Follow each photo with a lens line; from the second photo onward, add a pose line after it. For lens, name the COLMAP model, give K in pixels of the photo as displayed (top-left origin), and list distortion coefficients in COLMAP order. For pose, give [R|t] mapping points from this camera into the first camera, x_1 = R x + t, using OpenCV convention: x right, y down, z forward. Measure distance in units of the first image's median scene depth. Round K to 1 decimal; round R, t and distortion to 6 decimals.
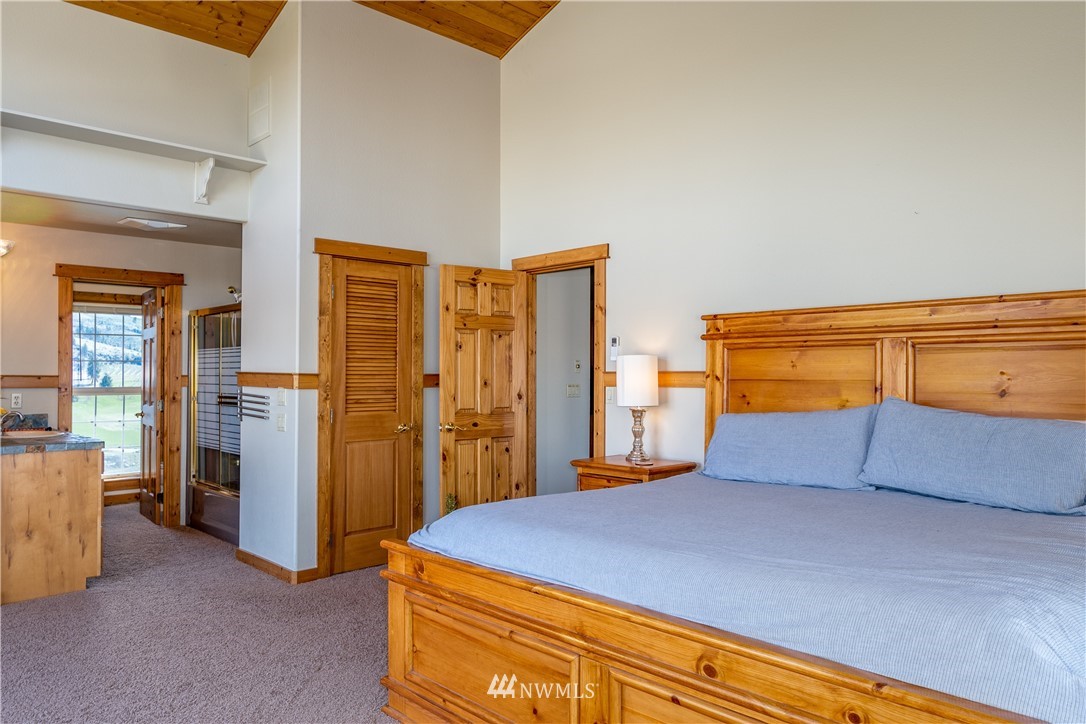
lens RADIAL K [[748.9, 0, 523.8], [0, 748.9, 364.0], [0, 0, 1]] dist [-0.003509, -0.003803]
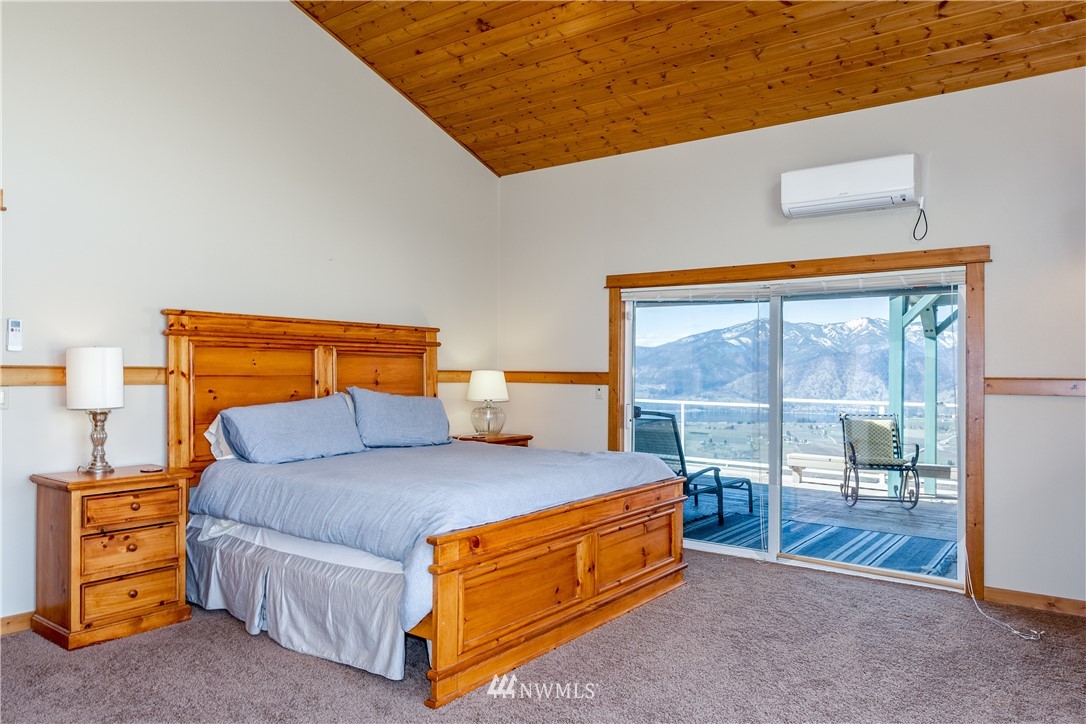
lens RADIAL K [[748.9, 0, 541.5], [0, 748.9, 370.1], [0, 0, 1]] dist [-0.003509, -0.003803]
pose [[-0.175096, 0.002638, 0.984548, -0.829312], [-0.019316, 0.999795, -0.006114, 0.010444], [-0.984362, -0.020088, -0.175009, 0.724250]]
